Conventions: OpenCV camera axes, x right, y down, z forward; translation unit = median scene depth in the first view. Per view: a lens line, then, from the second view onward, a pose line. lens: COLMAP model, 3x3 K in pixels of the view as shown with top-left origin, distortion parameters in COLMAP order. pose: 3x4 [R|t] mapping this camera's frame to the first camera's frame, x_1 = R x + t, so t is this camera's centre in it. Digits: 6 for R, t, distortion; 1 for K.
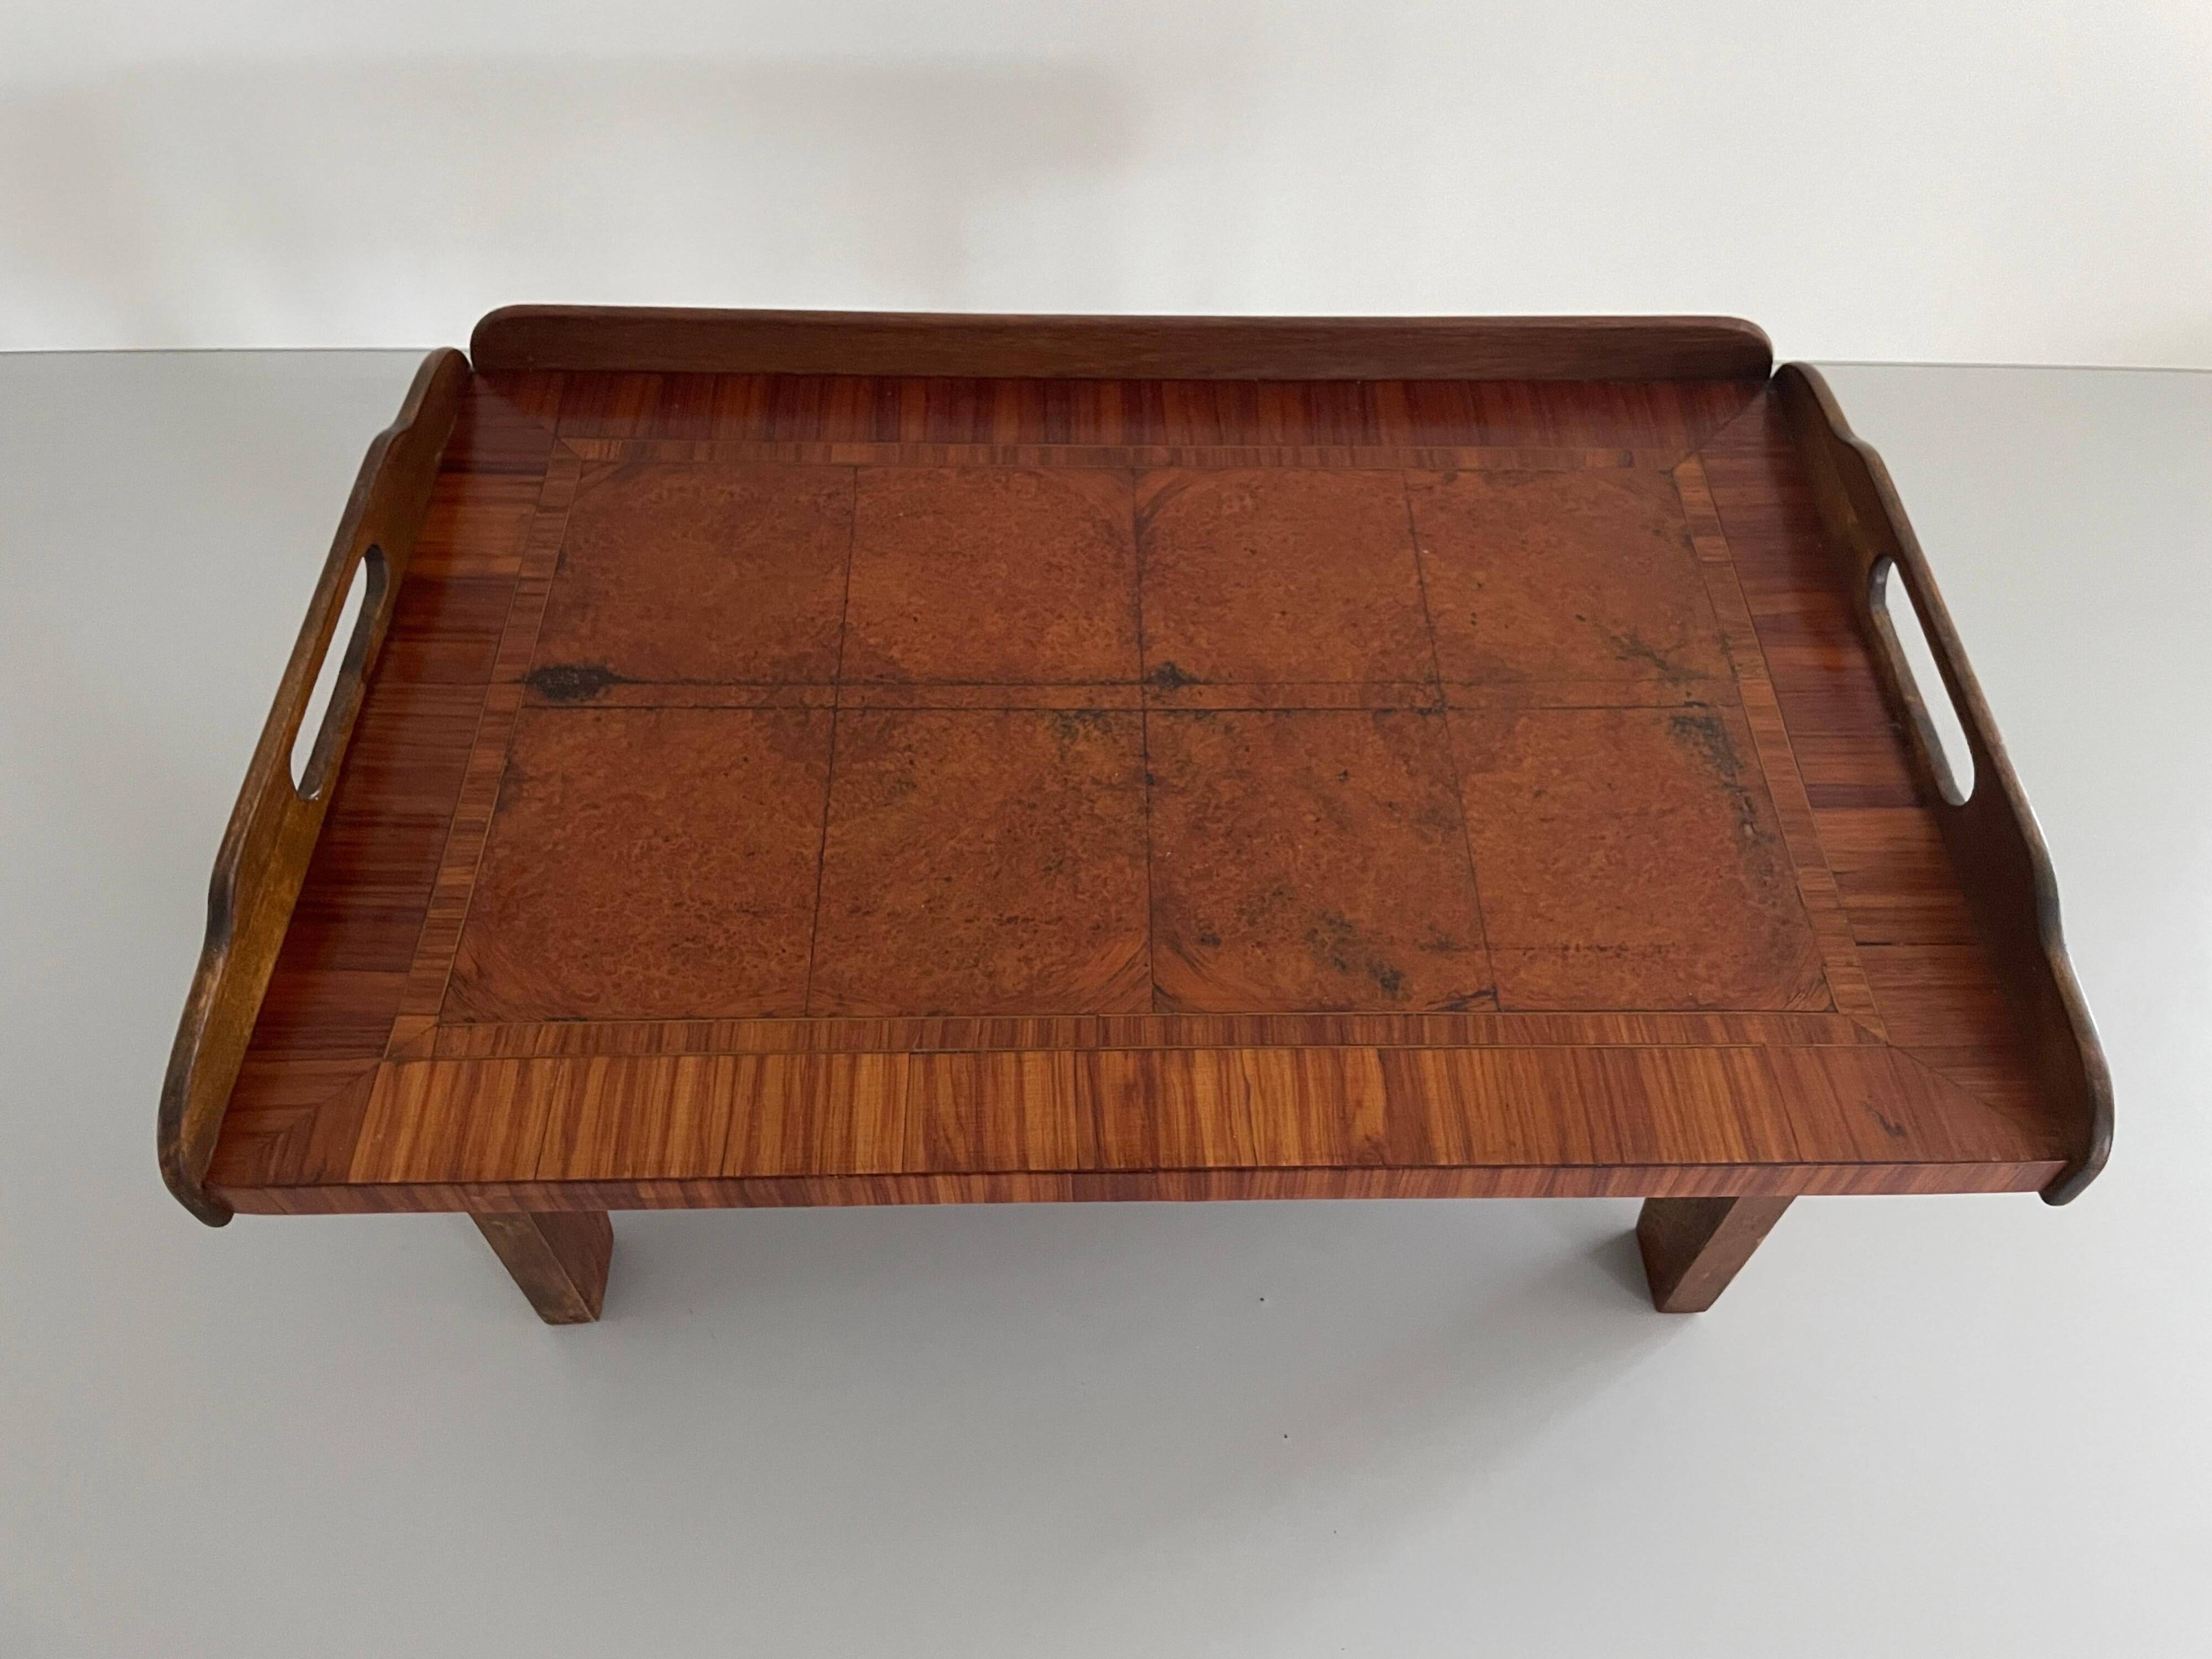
lens RADIAL K [[1719.2, 0, 1111.2], [0, 1719.2, 811.9], [0, 0, 1]] dist [0.044451, -0.063724]
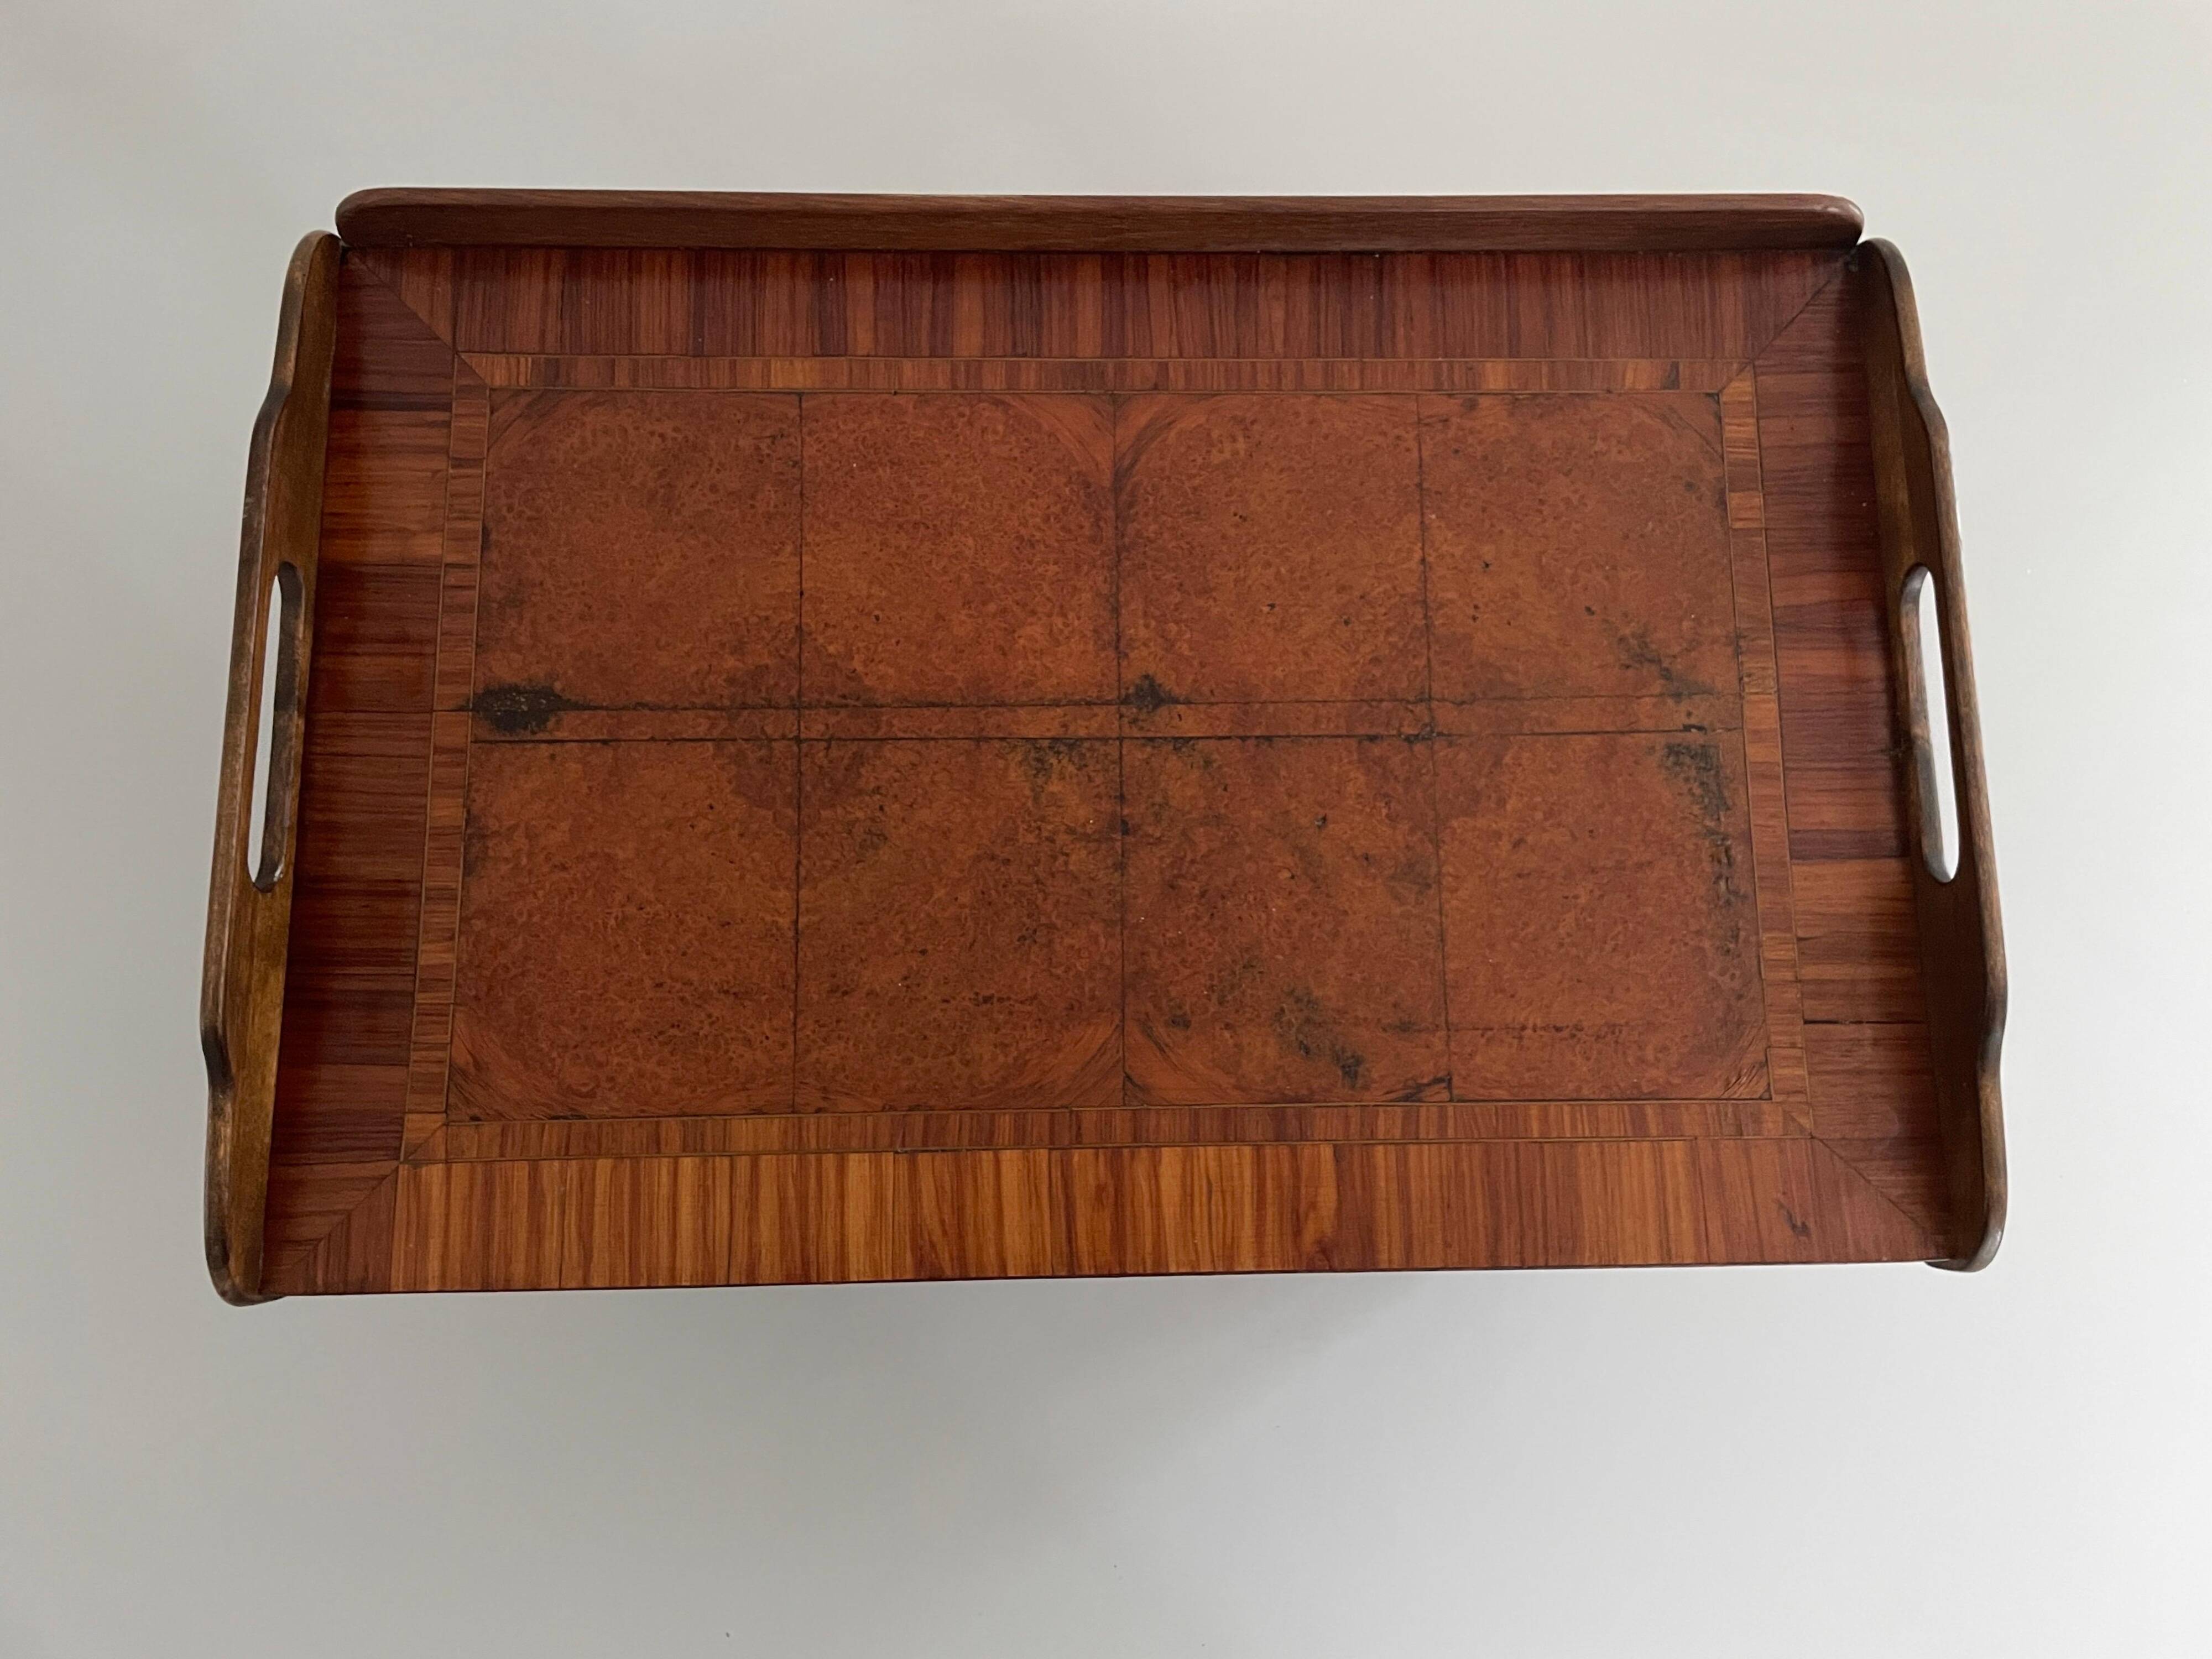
lens RADIAL K [[1721.5, 0, 1111.7], [0, 1721.5, 818.3], [0, 0, 1]] dist [0.026986, -0.016113]
pose [[0.999961, 0.005890, 0.006527, 0.008152], [-0.008213, 0.890694, 0.454529, -0.455641], [-0.003136, -0.454565, 0.890708, 0.123096]]
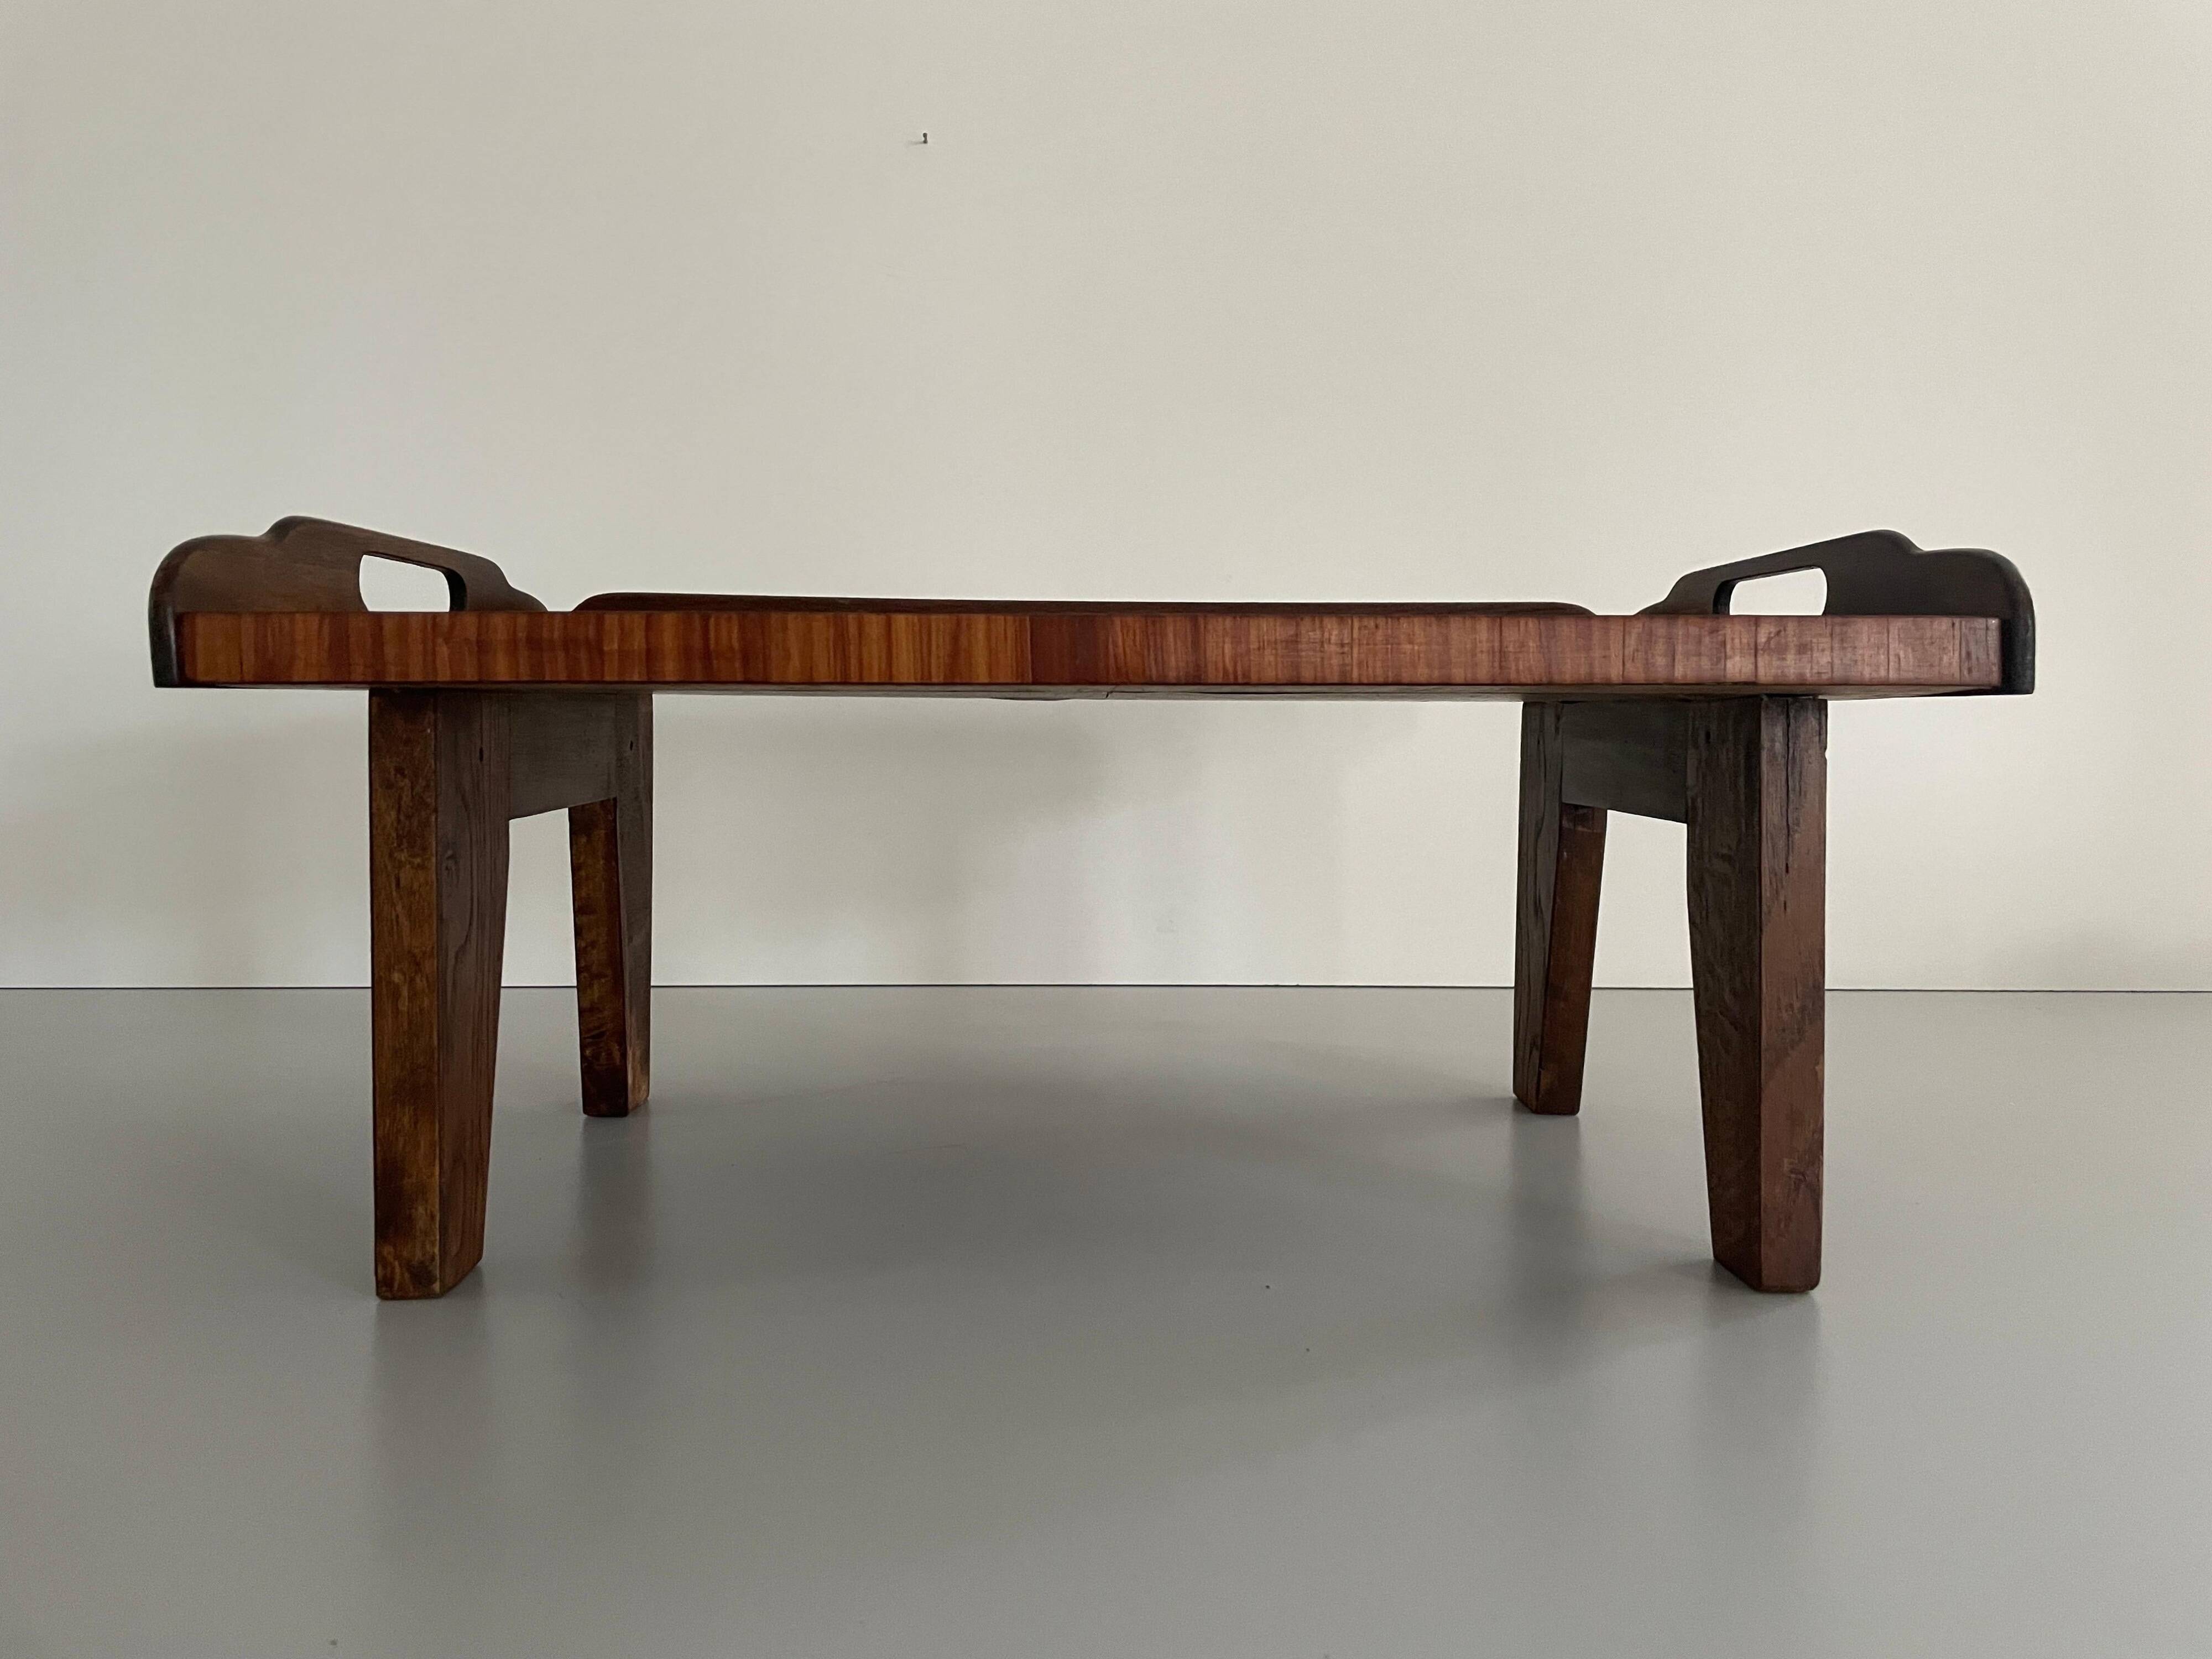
lens RADIAL K [[1719.2, 0, 1101.0], [0, 1719.2, 790.5], [0, 0, 1]] dist [0.044451, -0.063724]
pose [[0.999831, -0.017290, 0.006202, 0.009570], [0.015670, 0.626674, -0.779124, 0.885307], [0.009584, 0.779090, 0.626839, 0.359347]]
